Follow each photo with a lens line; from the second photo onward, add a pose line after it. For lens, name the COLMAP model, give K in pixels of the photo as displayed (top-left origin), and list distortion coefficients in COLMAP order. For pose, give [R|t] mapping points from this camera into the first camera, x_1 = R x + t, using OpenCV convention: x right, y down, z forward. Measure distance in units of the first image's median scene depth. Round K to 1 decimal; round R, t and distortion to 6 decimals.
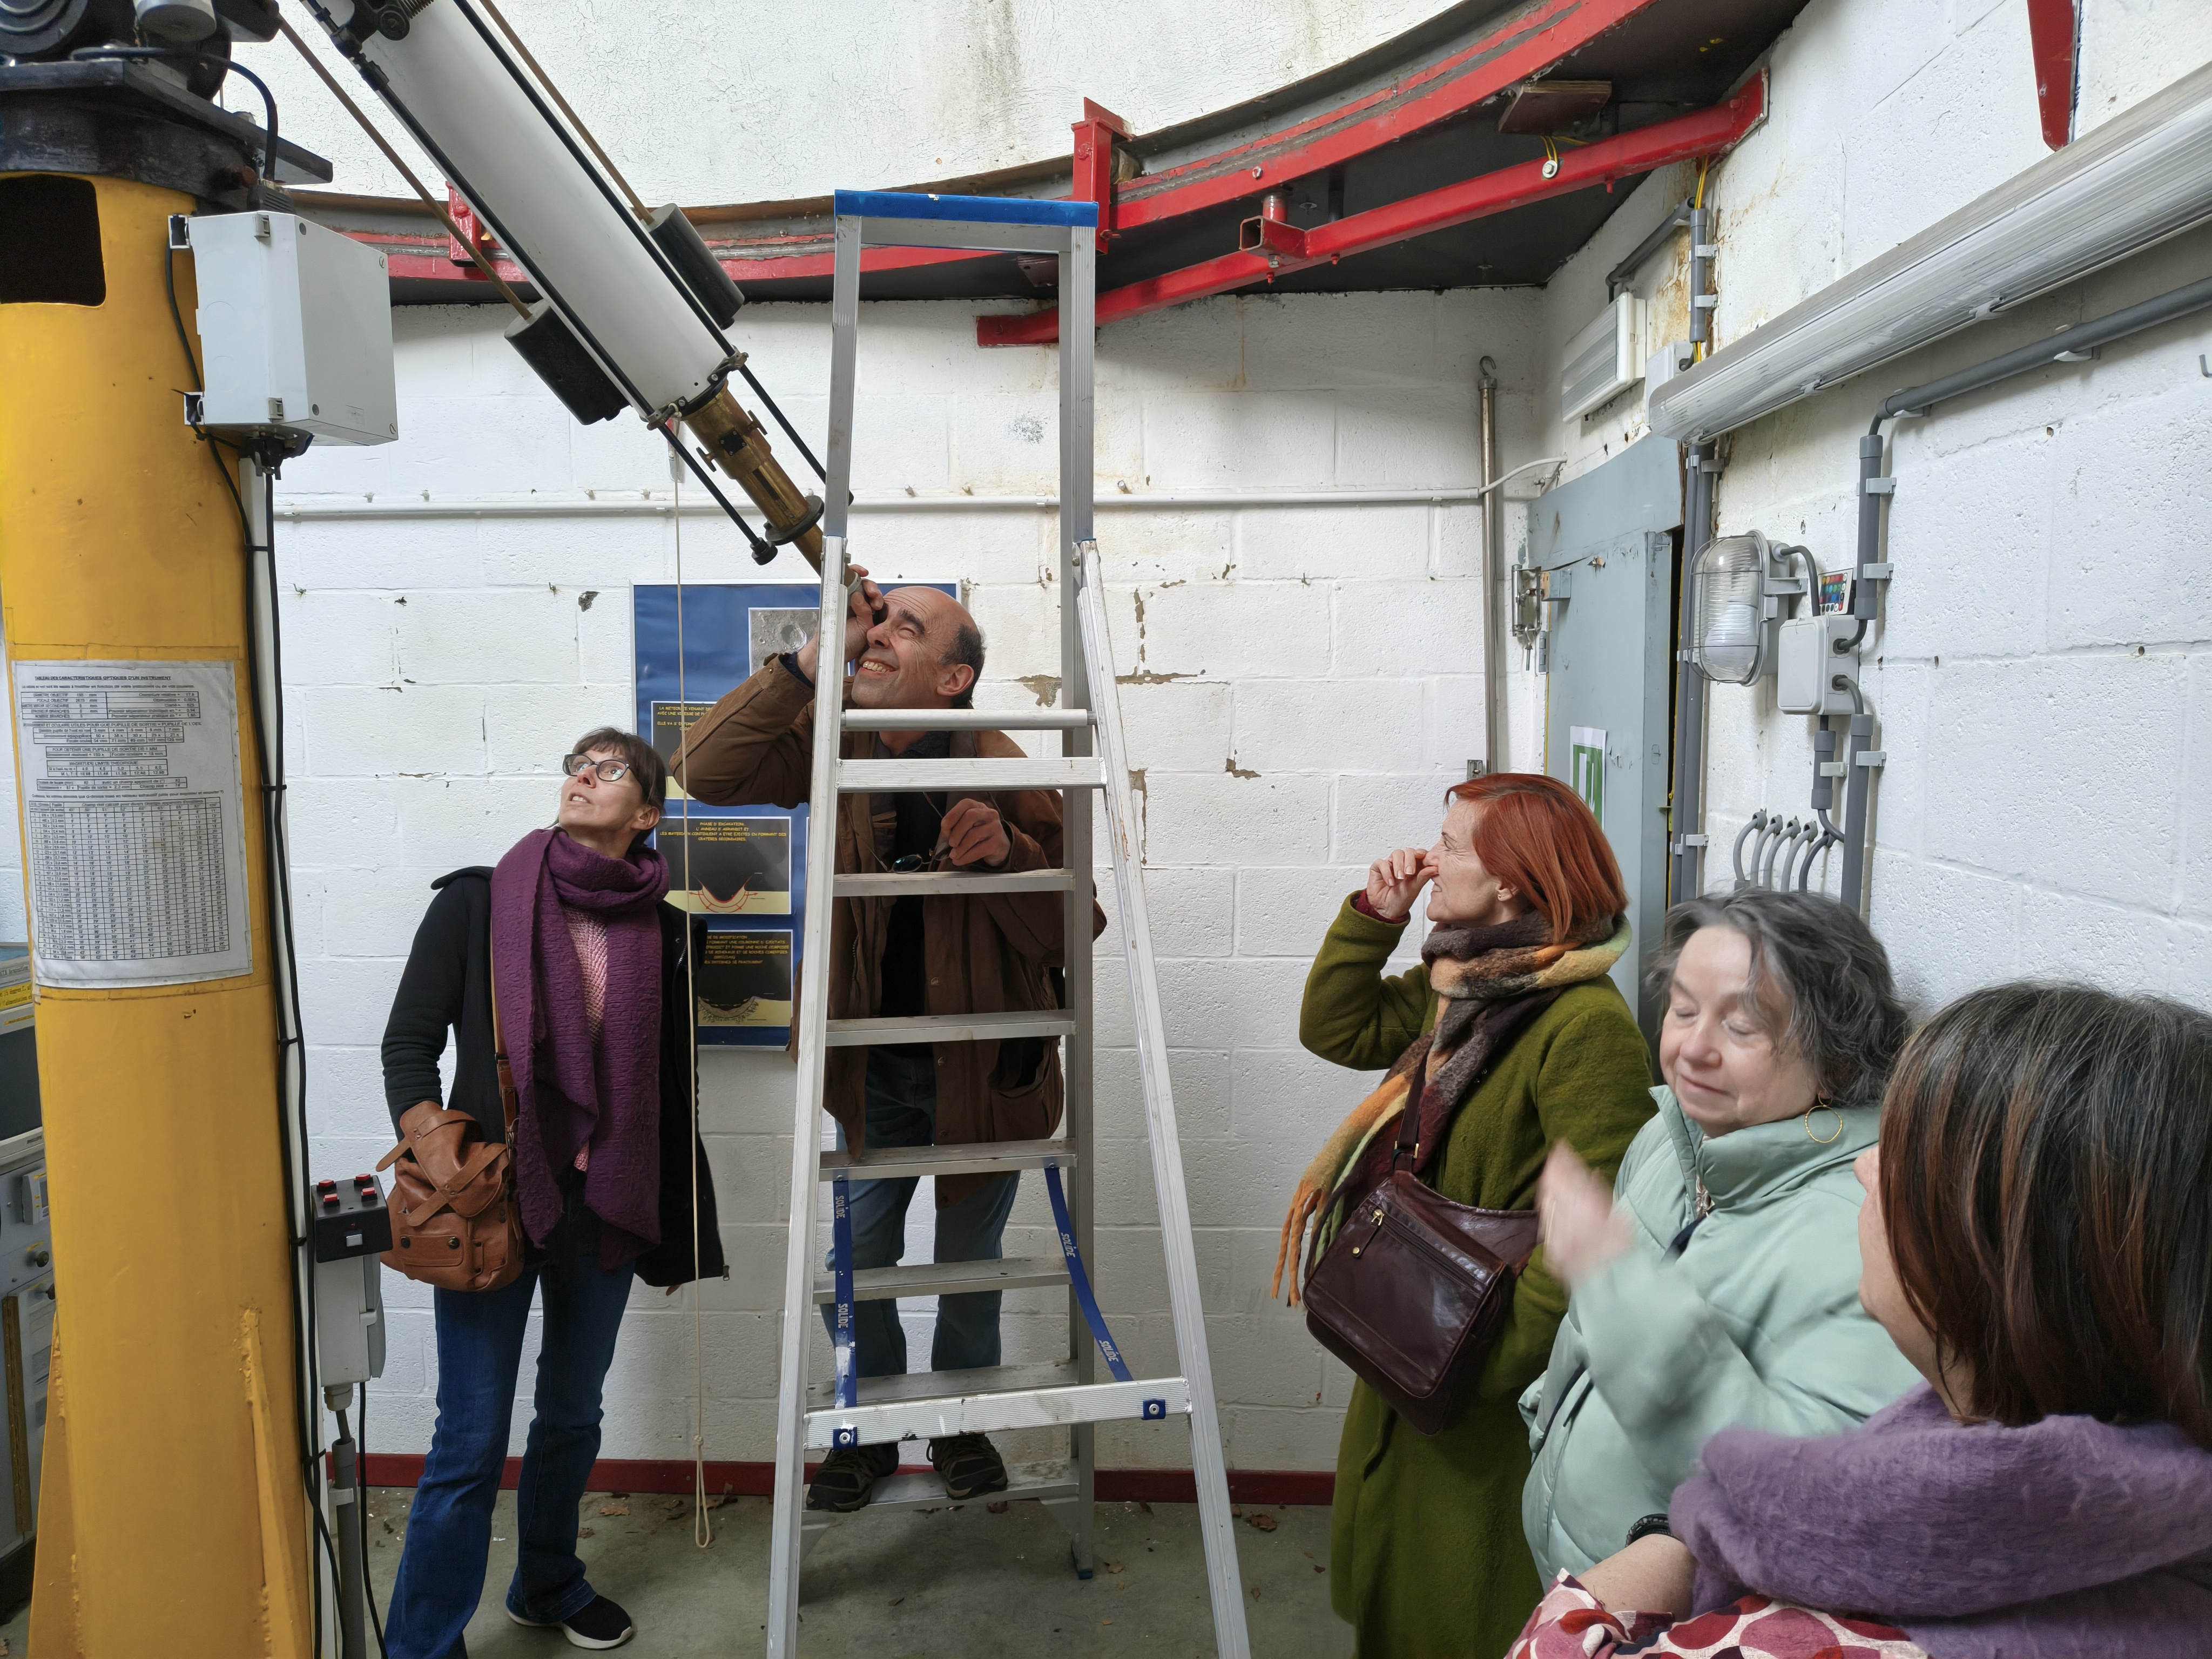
lens RADIAL K [[1533.8, 0, 1098.1], [0, 1533.8, 837.0], [0, 0, 1]] dist [0.047396, -0.054125]
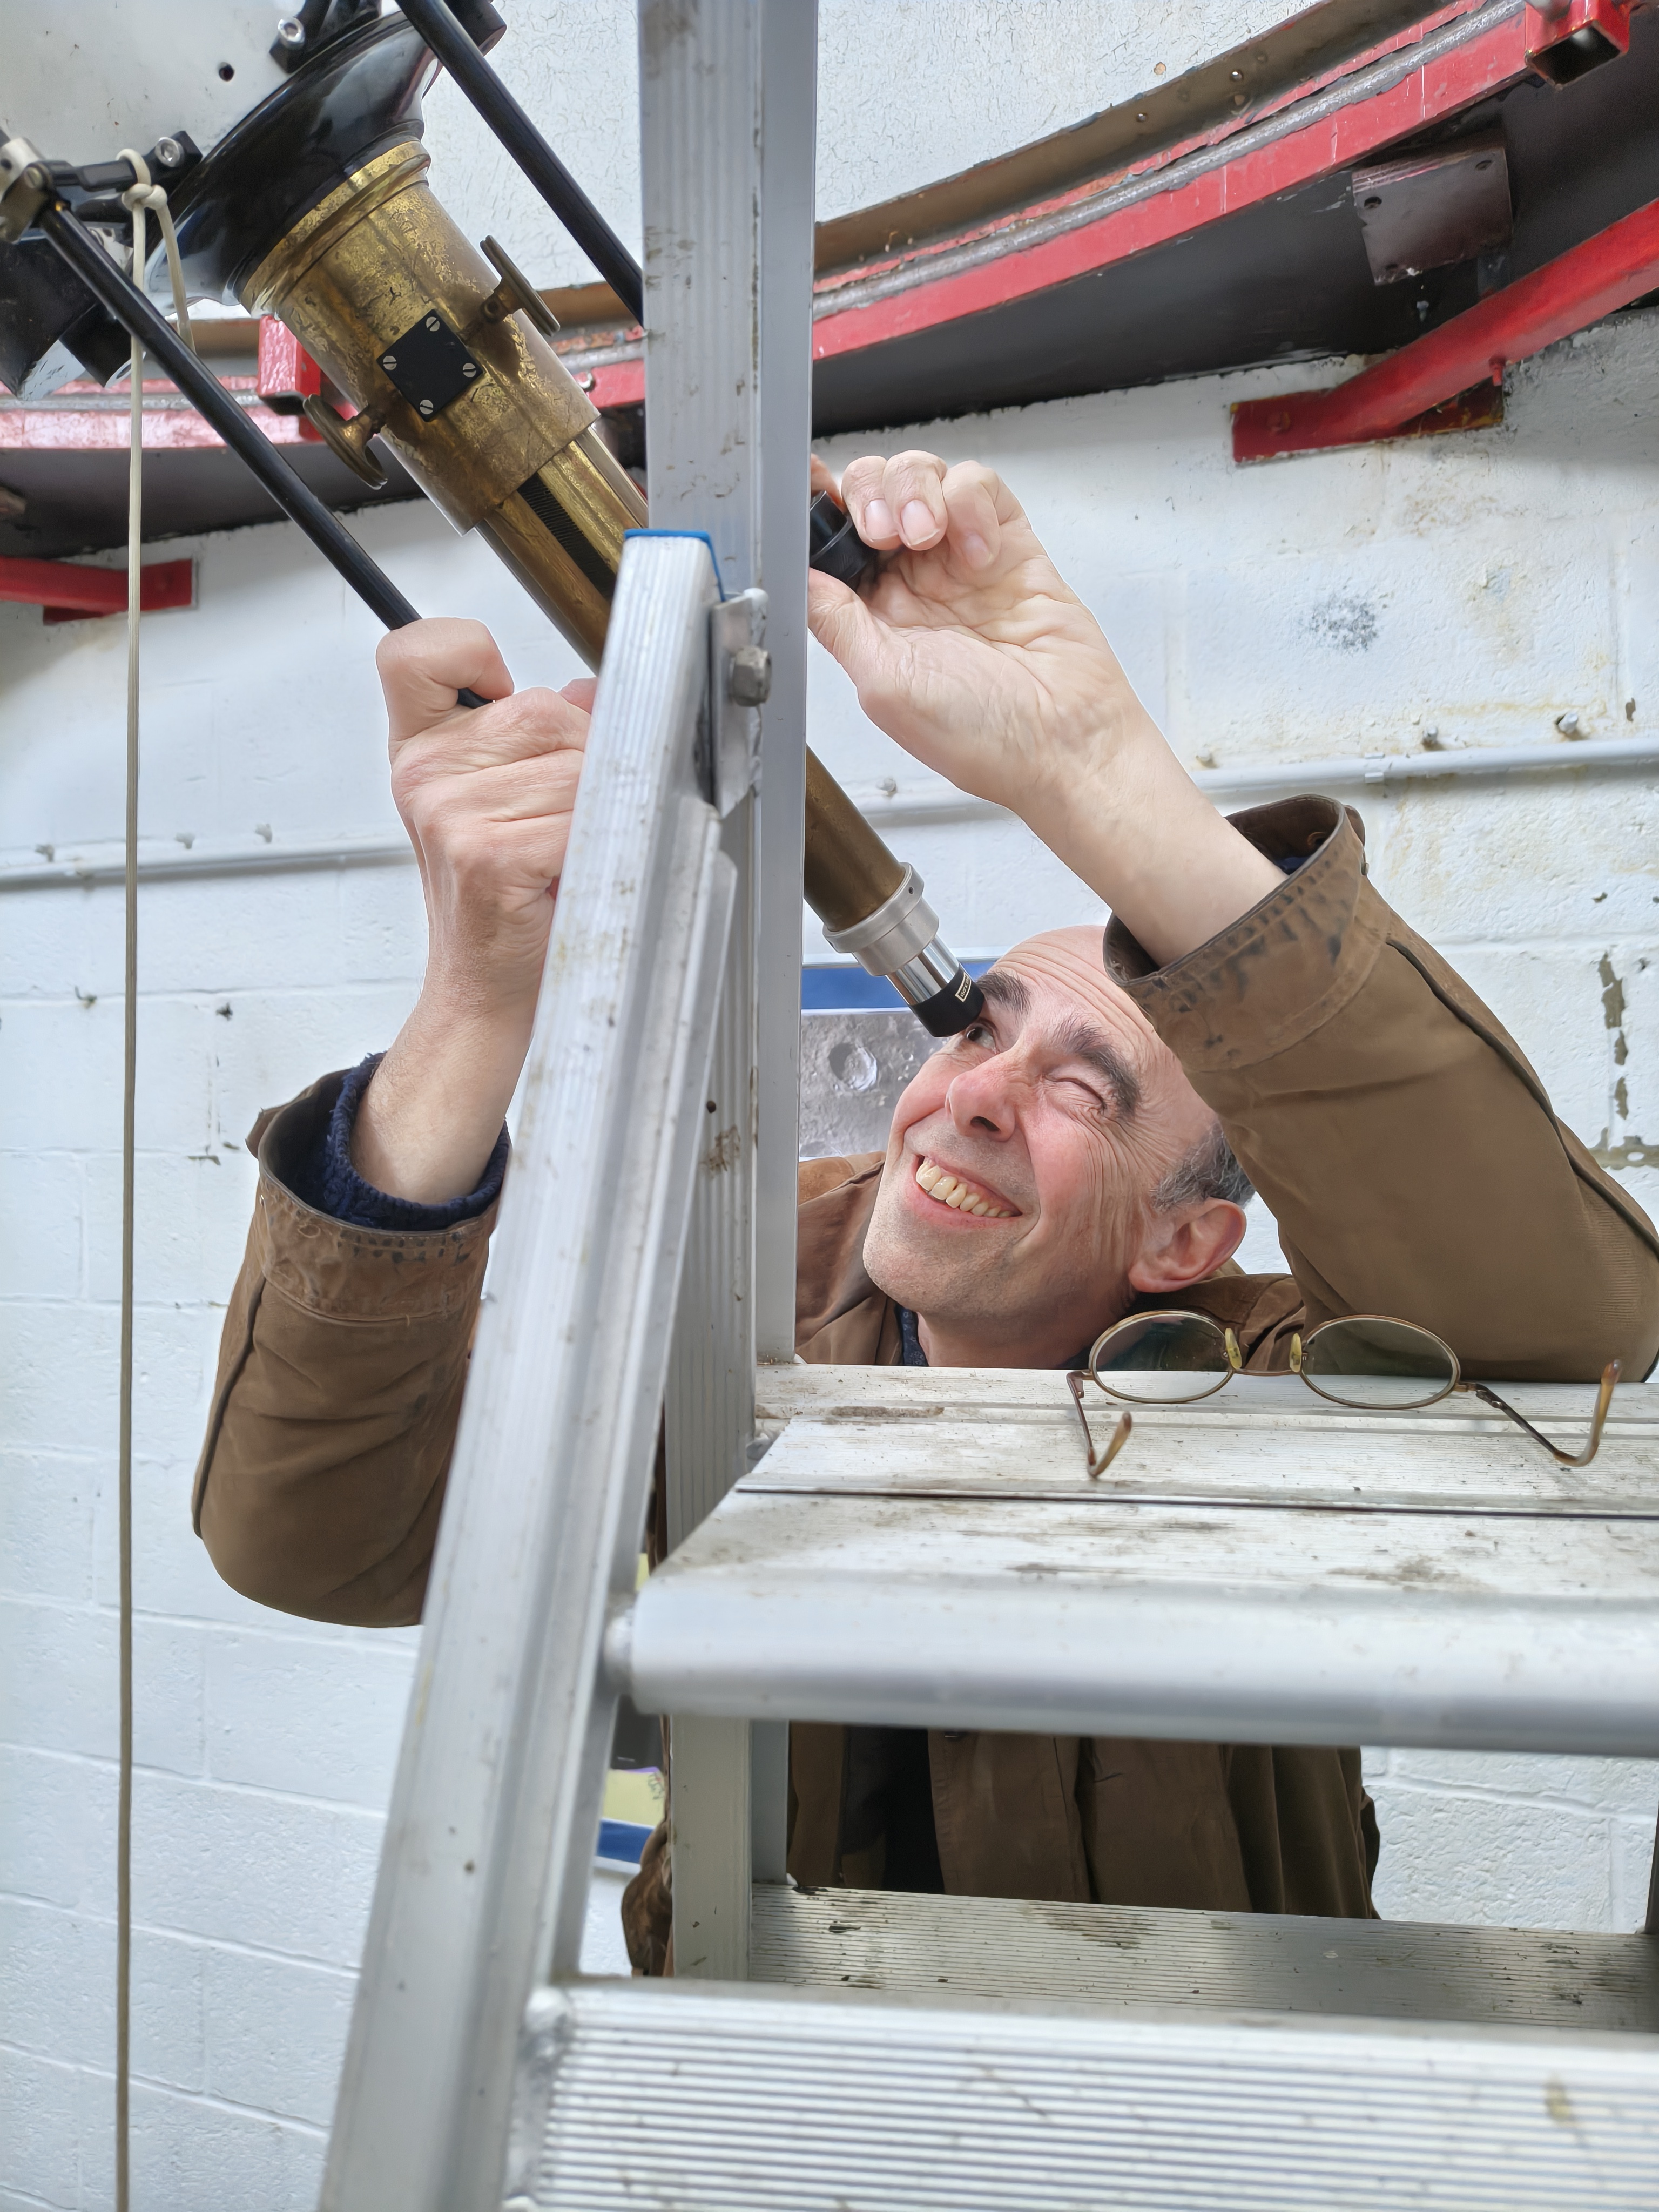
lens RADIAL K [[1533.8, 0, 828.1], [0, 1533.8, 1092.3], [0, 0, 1]] dist [0.047396, -0.054125]
pose [[0.959191, -0.000919, -0.282758, -0.092355], [-0.029154, 0.994344, -0.102129, -0.103357], [0.281253, 0.106205, 0.953739, 0.767181]]
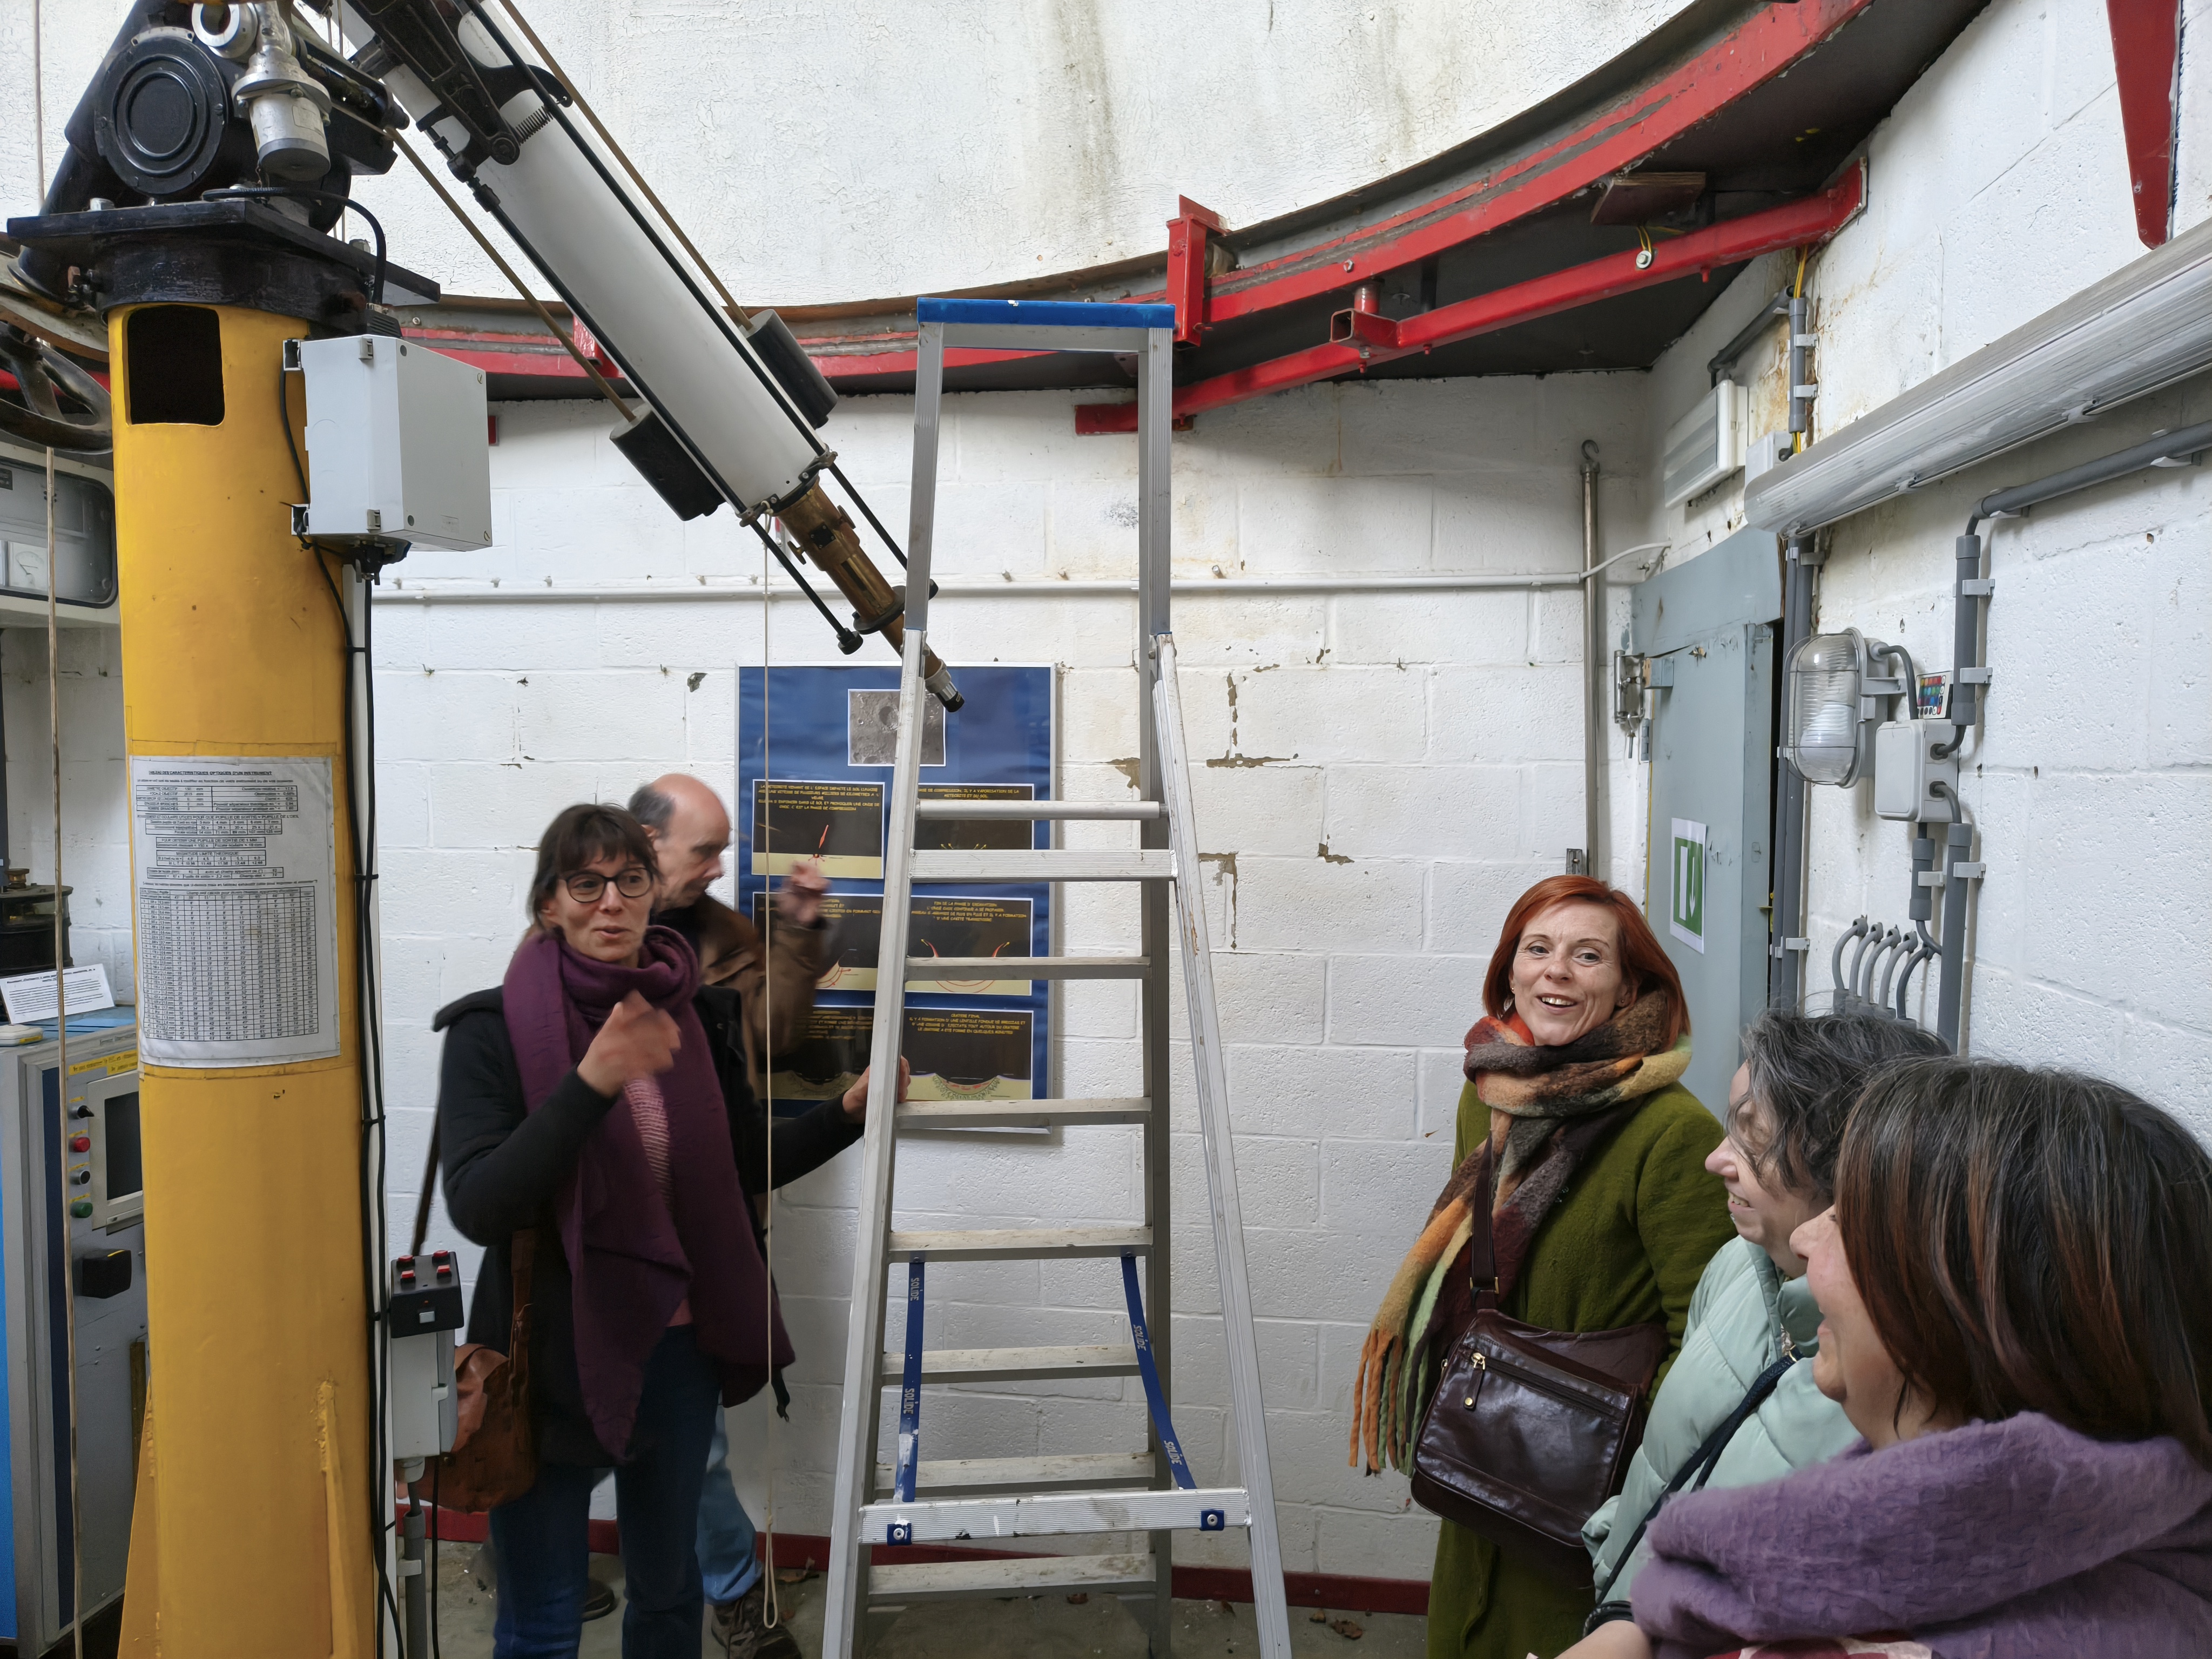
lens RADIAL K [[1533.8, 0, 1087.5], [0, 1533.8, 848.1], [0, 0, 1]] dist [0.047396, -0.054125]
pose [[0.996353, 0.014553, -0.084083, 0.027661], [-0.017514, 0.999248, -0.034585, -0.016495], [0.083516, 0.035931, 0.995858, 0.000889]]
